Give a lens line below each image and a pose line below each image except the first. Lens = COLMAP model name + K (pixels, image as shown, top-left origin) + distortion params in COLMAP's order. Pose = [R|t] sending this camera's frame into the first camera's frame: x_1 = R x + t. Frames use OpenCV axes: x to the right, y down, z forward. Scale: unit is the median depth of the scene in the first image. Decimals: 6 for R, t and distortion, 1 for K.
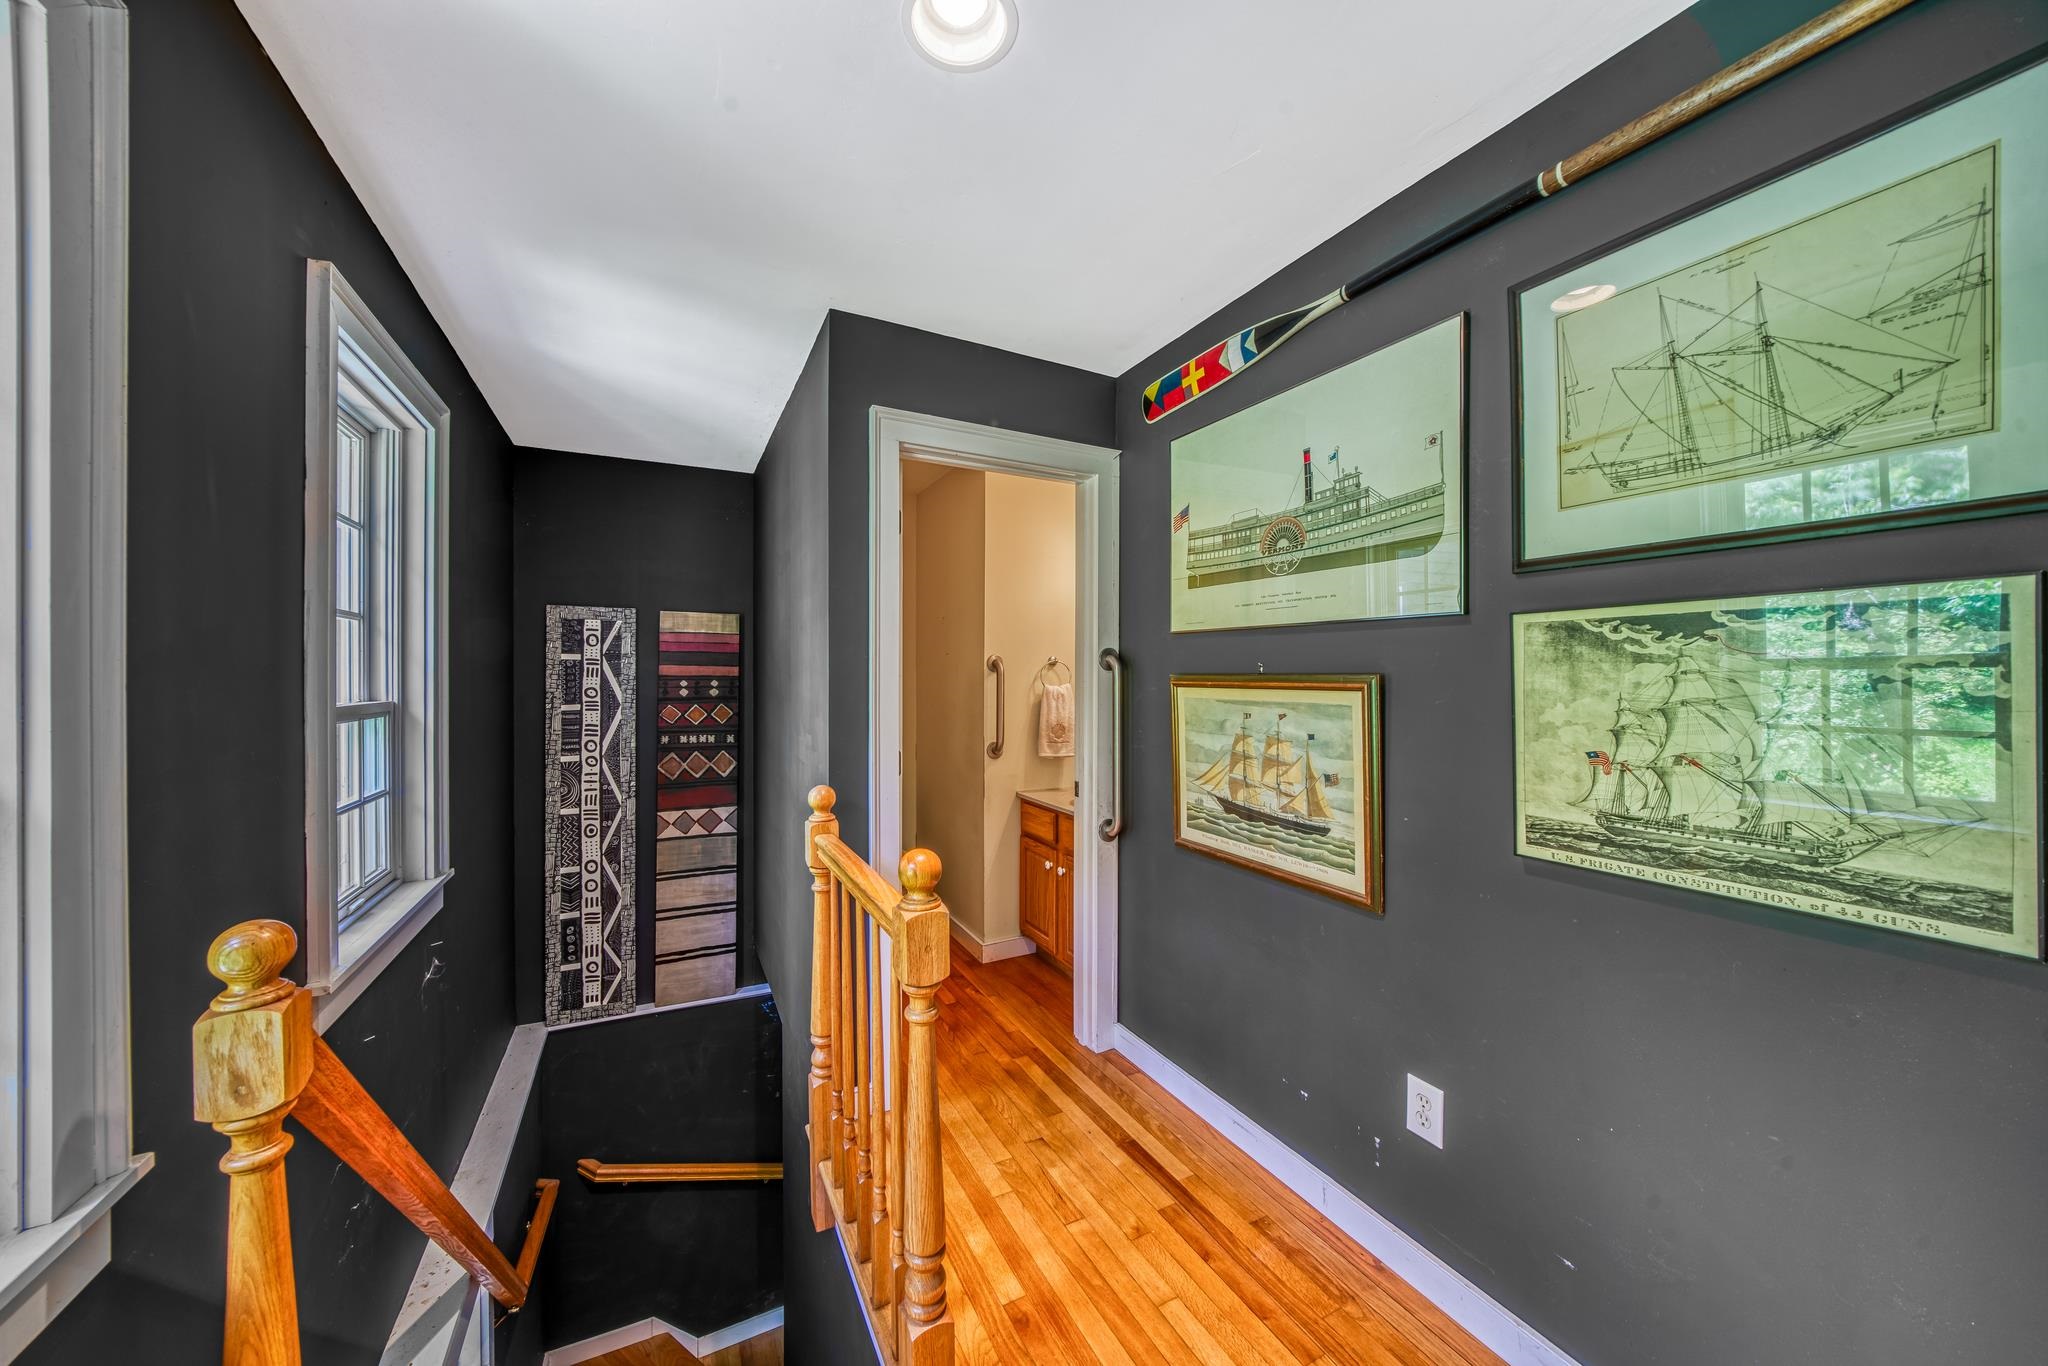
lens RADIAL K [[712.8, 0, 990.3], [0, 712.8, 685.6], [0, 0, 1]] dist [-0.005134, 0.002274]
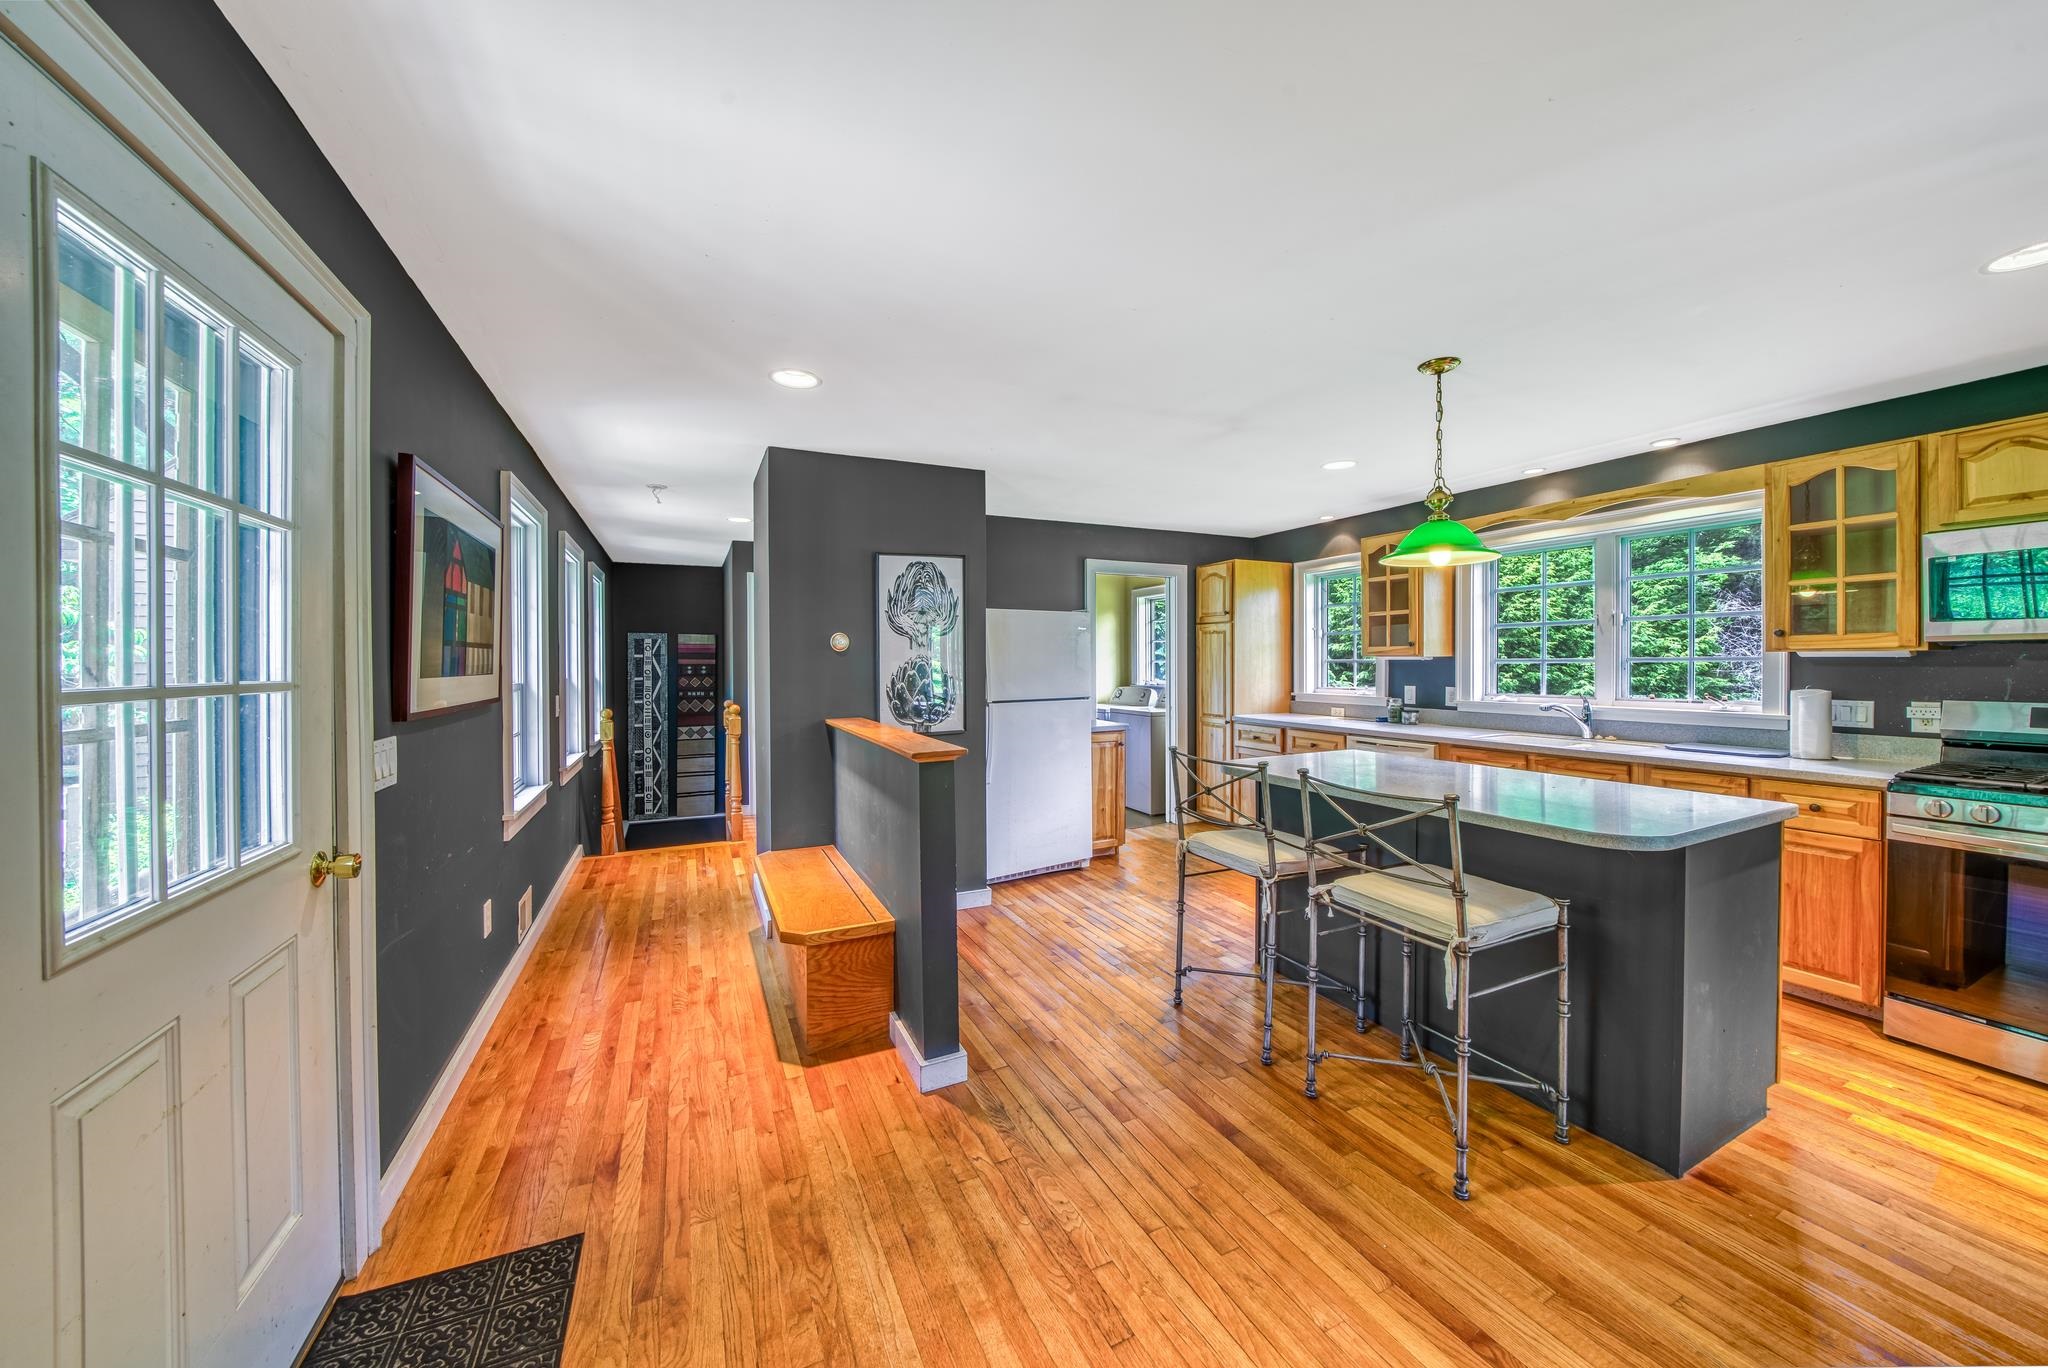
lens RADIAL K [[712.8, 0, 996.4], [0, 712.8, 666.3], [0, 0, 1]] dist [-0.005134, 0.002274]
pose [[0.999524, -0.003234, -0.030678, 0.579497], [0.003245, 0.999995, 0.000311, -0.005136], [0.030676, -0.000411, 0.999529, -1.157136]]
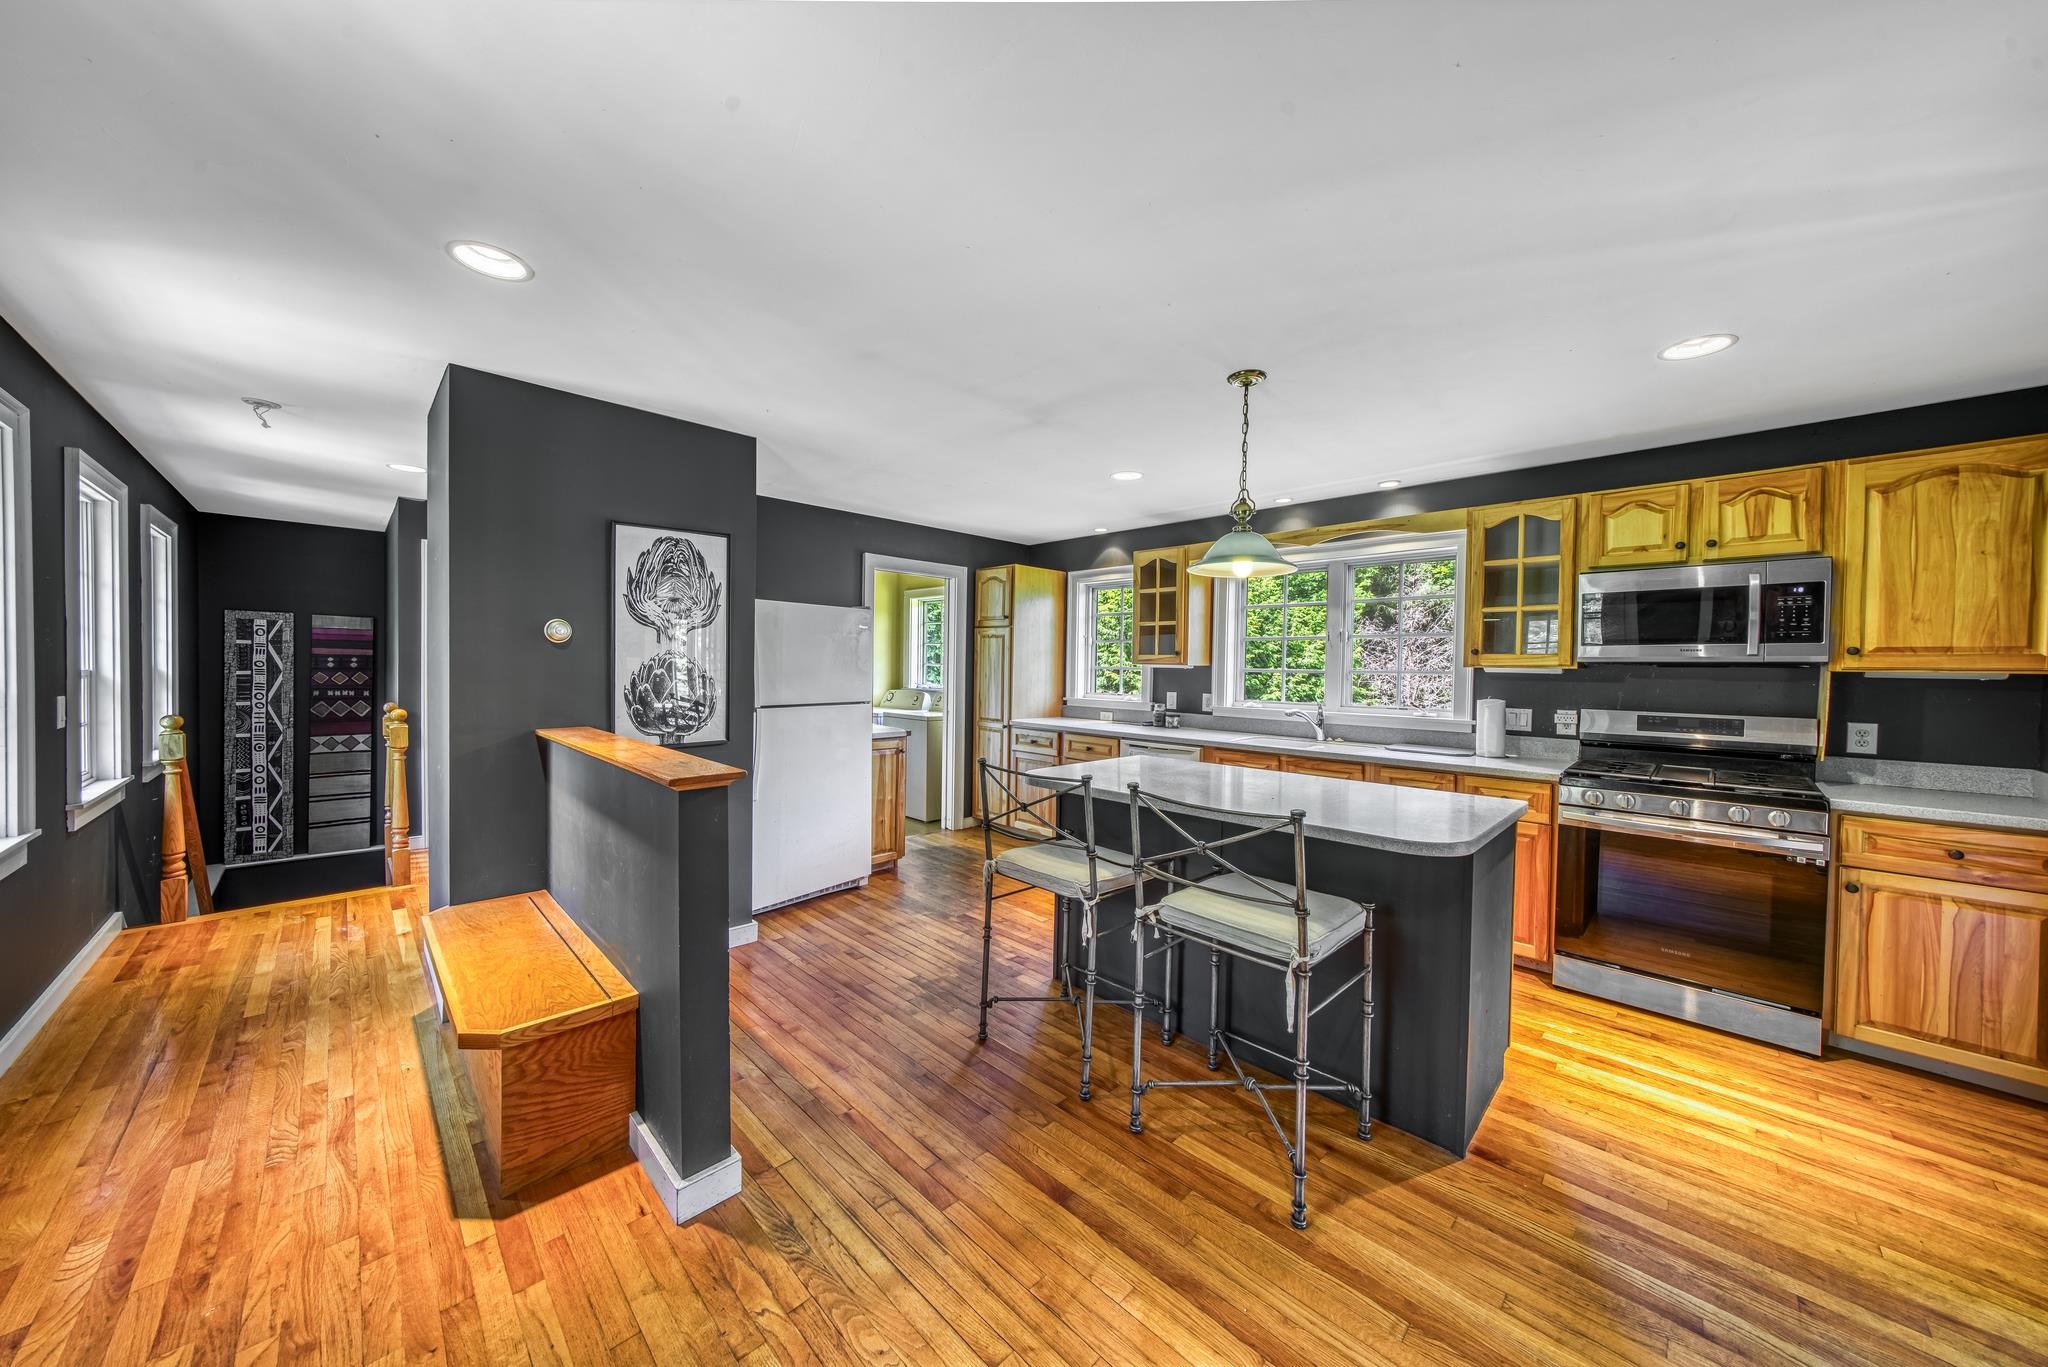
lens RADIAL K [[712.8, 0, 1009.3], [0, 712.8, 682.2], [0, 0, 1]] dist [-0.005134, 0.002274]
pose [[0.949111, 0.010881, 0.314754, 0.562967], [-0.017011, 0.999715, 0.016736, -0.004614], [-0.314483, -0.021238, 0.949026, -1.095269]]
